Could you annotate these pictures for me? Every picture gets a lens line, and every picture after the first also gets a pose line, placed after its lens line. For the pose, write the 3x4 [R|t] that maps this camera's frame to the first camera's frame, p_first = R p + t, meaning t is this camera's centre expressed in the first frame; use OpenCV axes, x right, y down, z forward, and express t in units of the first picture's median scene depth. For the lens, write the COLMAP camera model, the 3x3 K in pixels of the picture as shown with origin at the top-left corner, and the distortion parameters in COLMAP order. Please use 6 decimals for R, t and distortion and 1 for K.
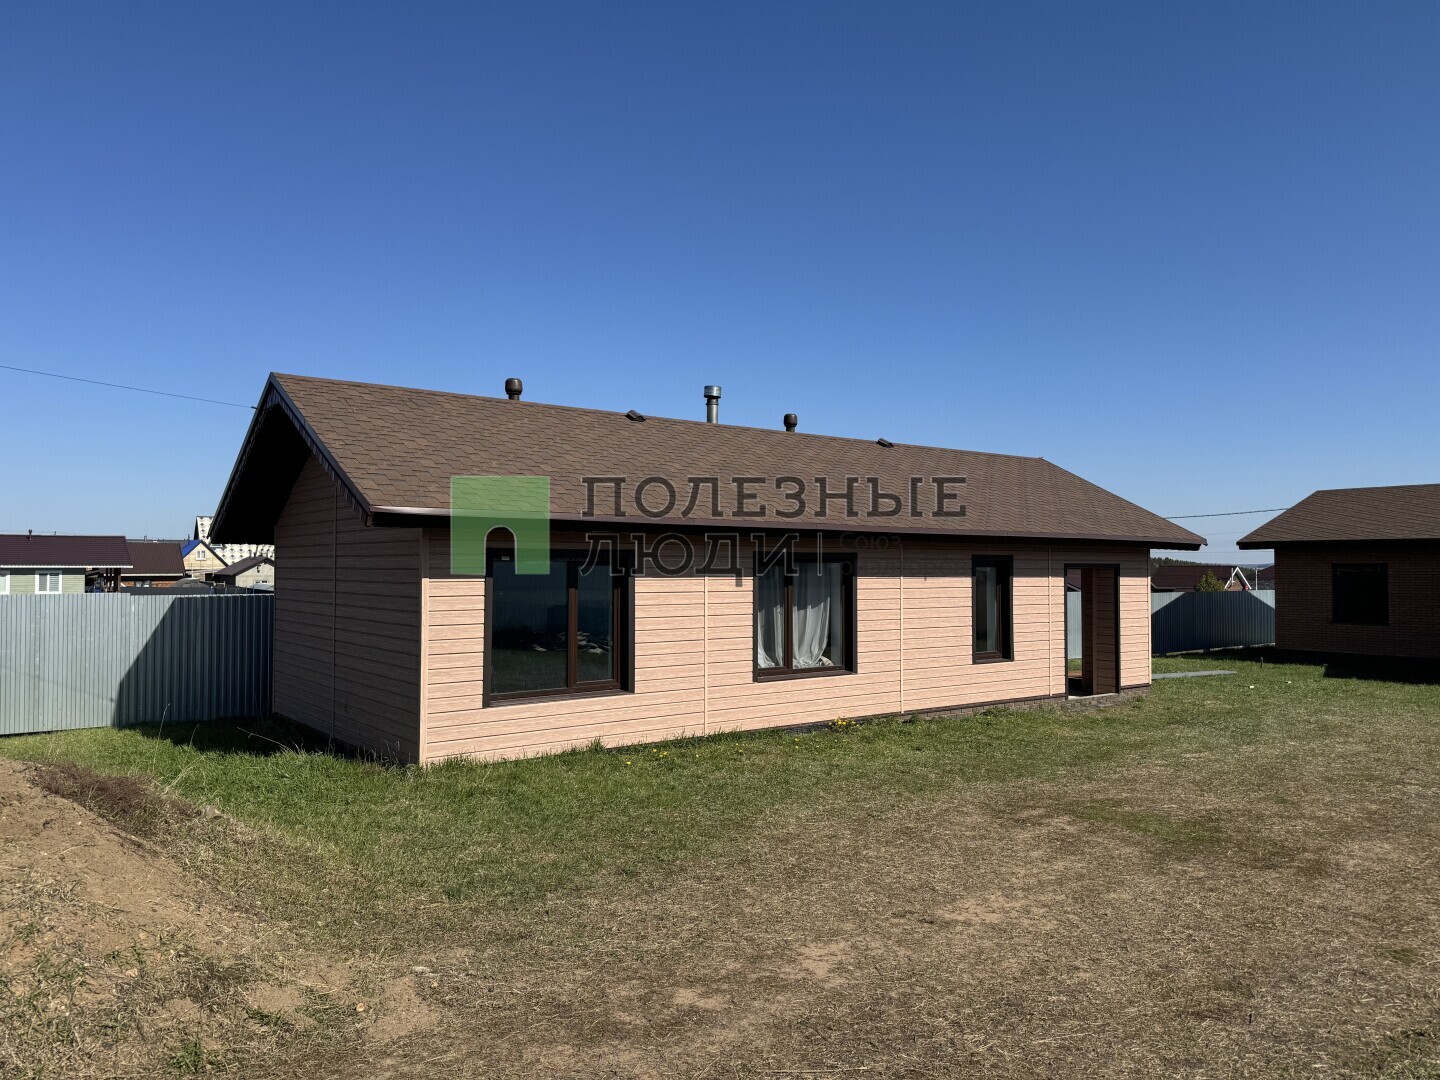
lens RADIAL K [[992.1, 0, 720.0], [0, 992.1, 540.0], [0, 0, 1]] dist [0.098661, -0.146909]
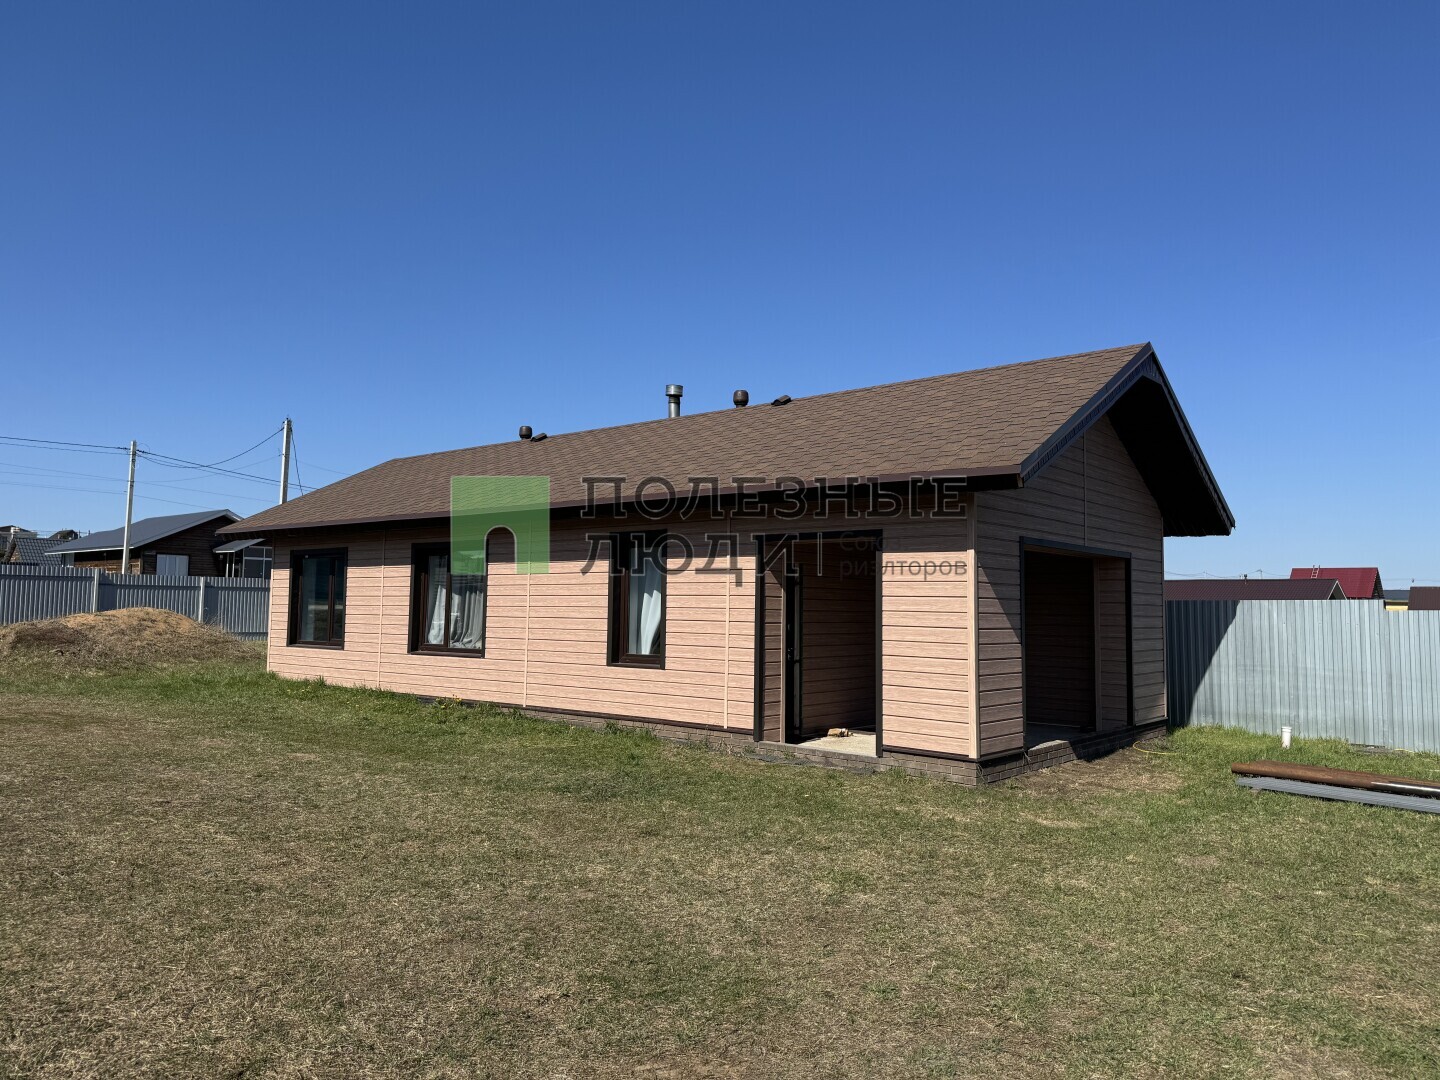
lens RADIAL K [[992.1, 0, 720.0], [0, 992.1, 540.0], [0, 0, 1]] dist [0.098661, -0.146909]
pose [[0.270178, -0.015682, -0.962683, 1.087938], [0.055792, 0.998442, -0.000607, 0.024474], [0.961192, -0.053546, 0.270632, 0.877978]]
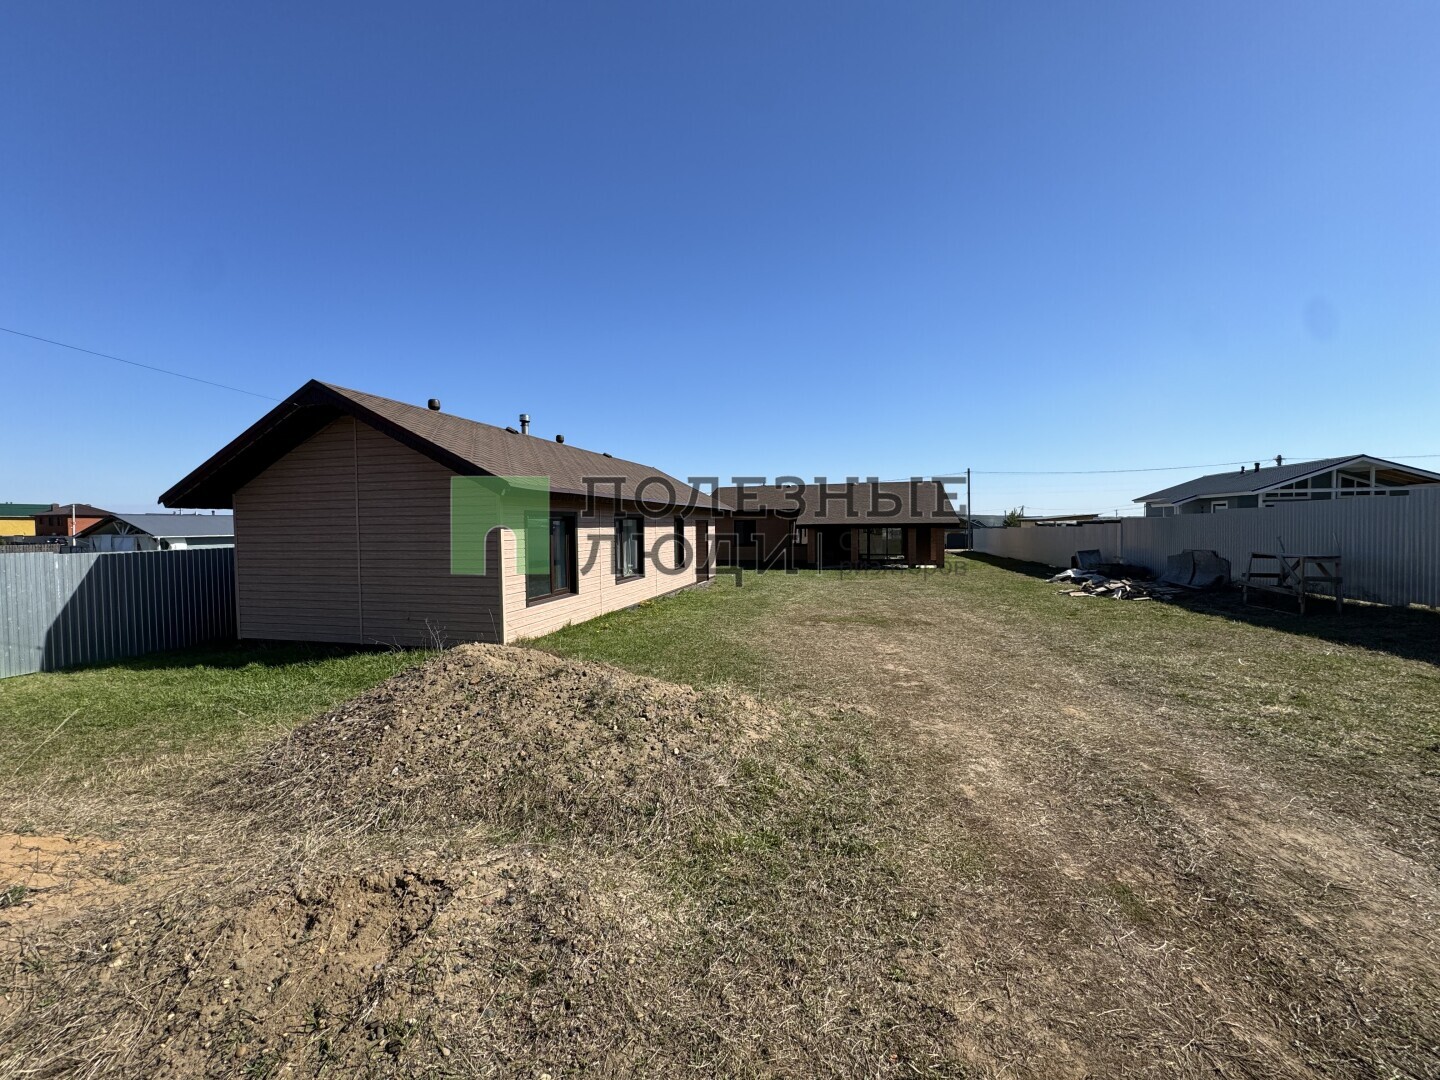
lens RADIAL K [[567.1, 0, 720.0], [0, 567.1, 540.0], [0, 0, 1]] dist [0.000632, 0.000070]
pose [[0.796162, -0.030077, 0.604336, -0.454431], [-0.003730, 0.998501, 0.054607, 0.002434], [-0.605072, -0.045730, 0.794856, 0.051710]]
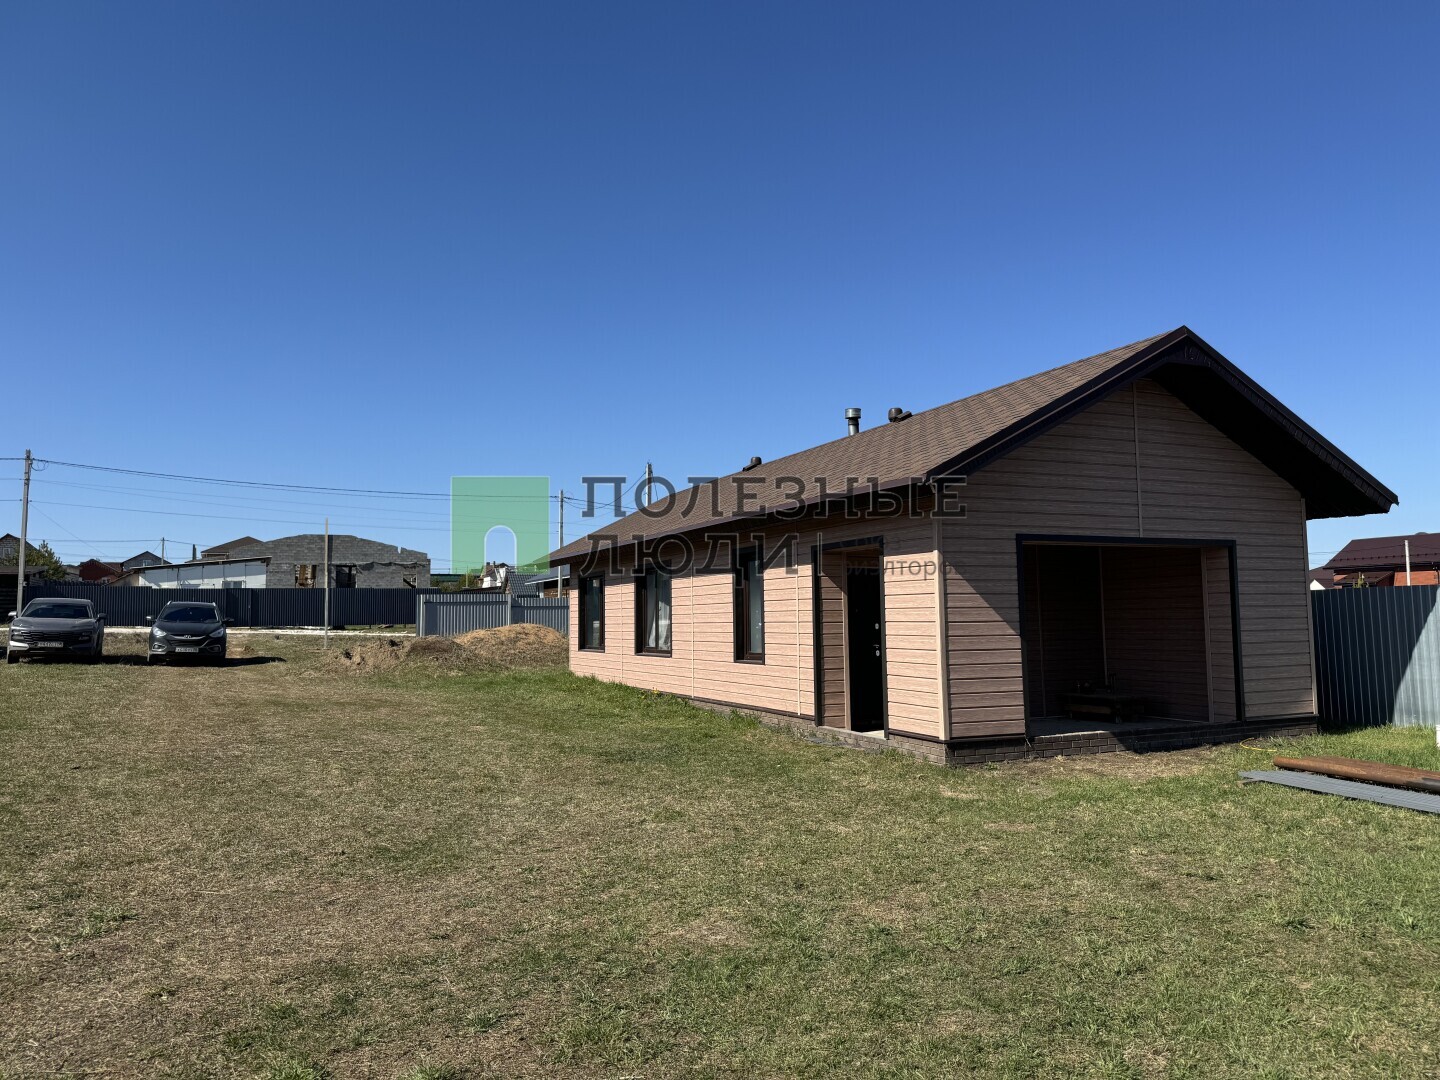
lens RADIAL K [[992.1, 0, 720.0], [0, 992.1, 540.0], [0, 0, 1]] dist [0.098661, -0.146909]
pose [[-0.169093, -0.029612, -0.985155, 1.233201], [0.105272, 0.993288, -0.047926, 0.049709], [0.979962, -0.111813, -0.164841, 1.172593]]
